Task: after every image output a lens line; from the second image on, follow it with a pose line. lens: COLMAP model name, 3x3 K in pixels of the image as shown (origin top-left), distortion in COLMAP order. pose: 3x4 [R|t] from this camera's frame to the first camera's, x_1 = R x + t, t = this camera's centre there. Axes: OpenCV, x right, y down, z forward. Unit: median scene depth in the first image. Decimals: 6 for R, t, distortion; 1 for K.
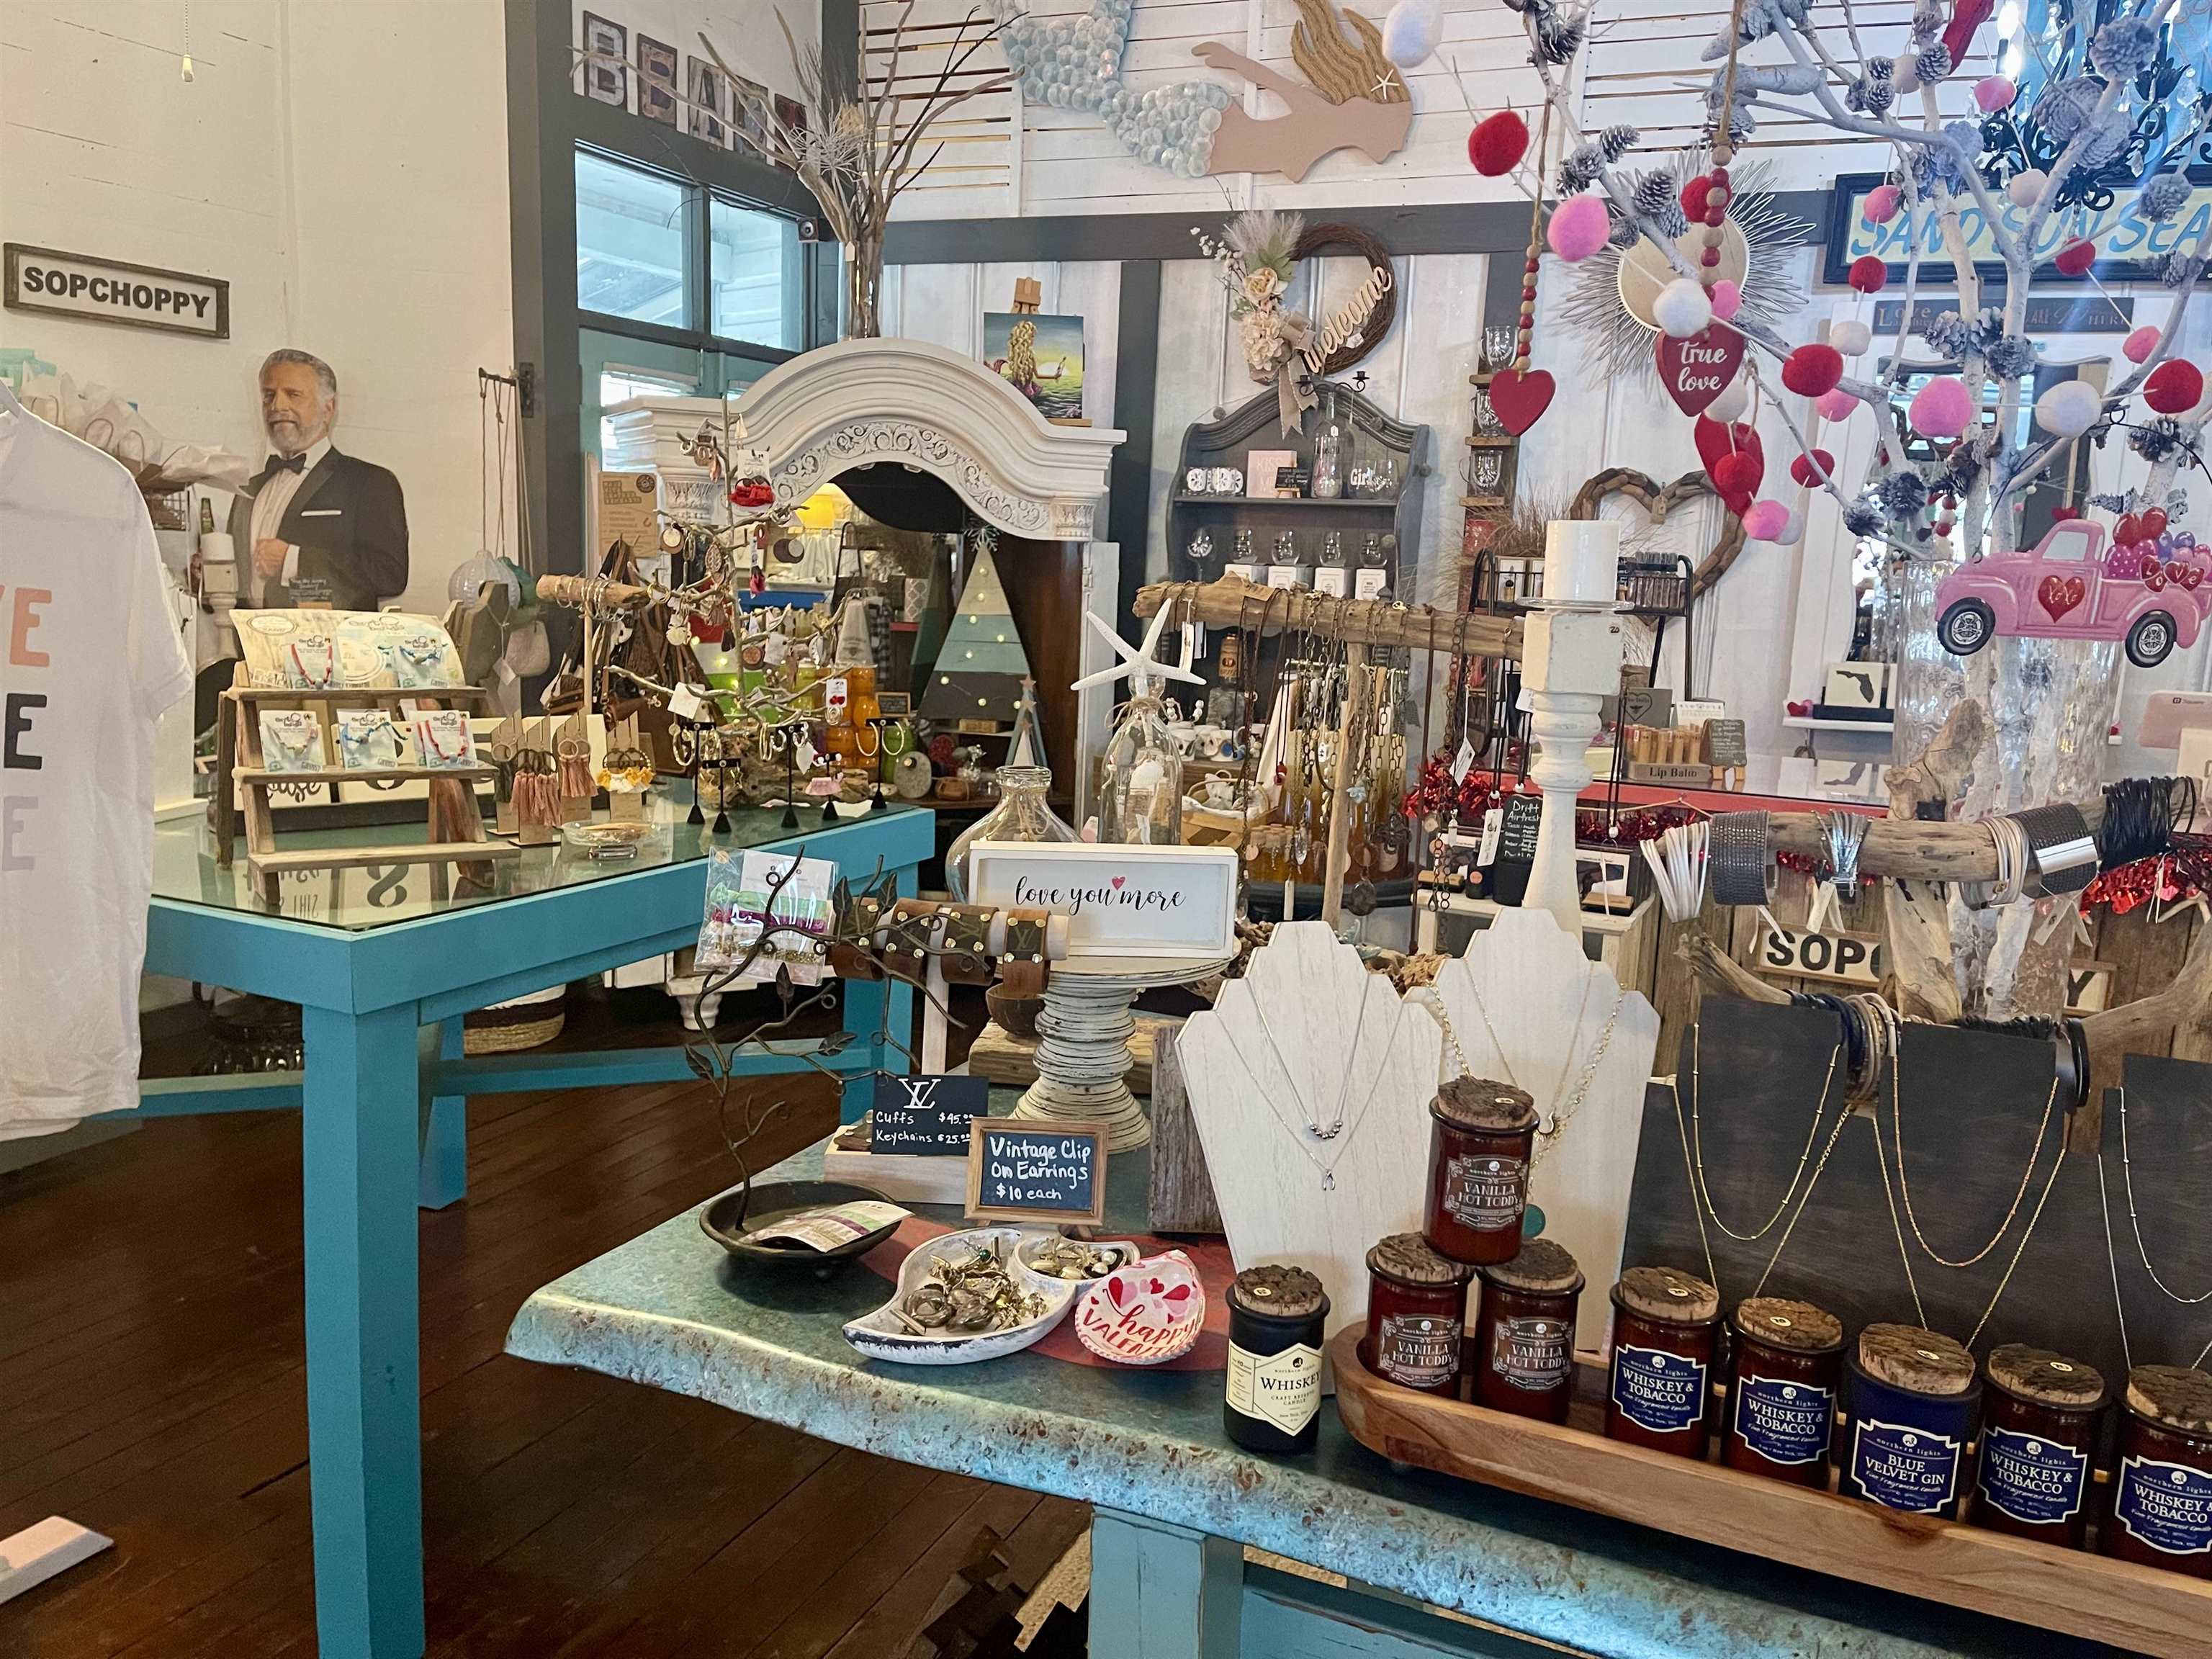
lens RADIAL K [[1594.1, 0, 1106.0], [0, 1594.1, 829.5], [0, 0, 1]] dist [0.066695, -0.105485]
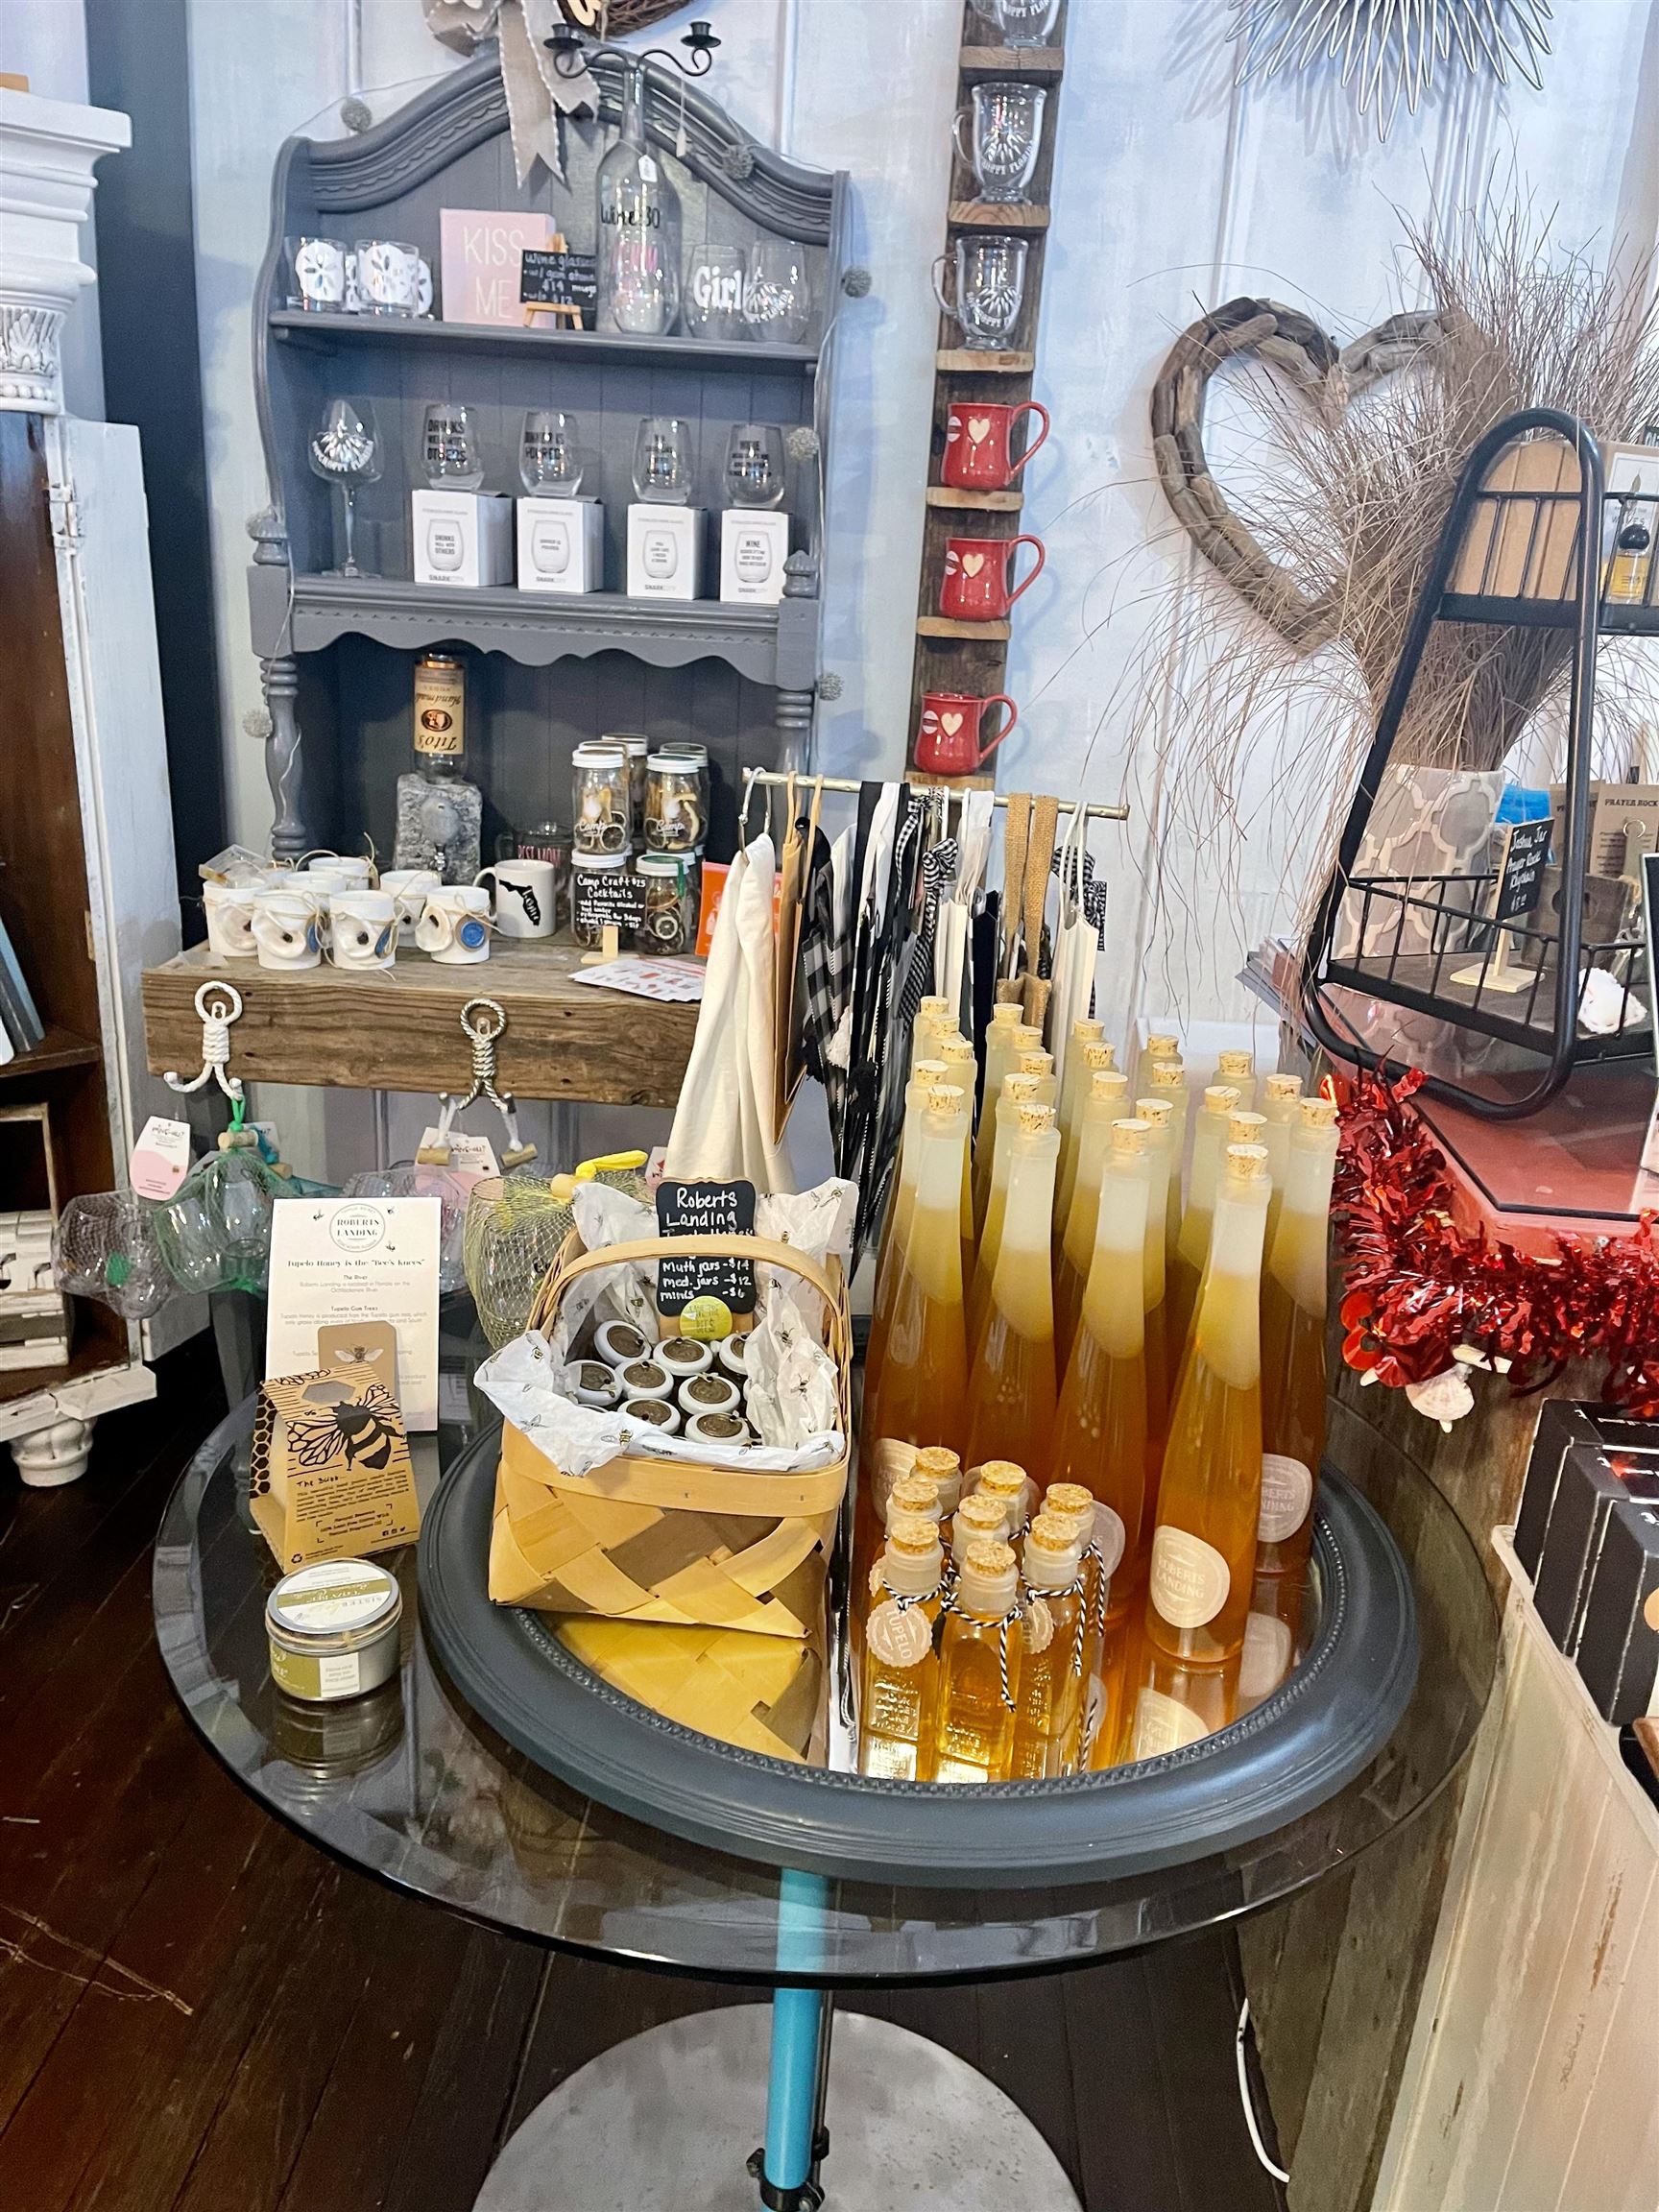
lens RADIAL K [[1594.1, 0, 830.2], [0, 1594.1, 1134.0], [0, 0, 1]] dist [0.066695, -0.105485]
pose [[0.920989, -0.118491, 0.371132, -0.003442], [0.043293, 0.977853, 0.204765, -0.081081], [-0.387175, -0.172518, 0.905722, 0.540841]]
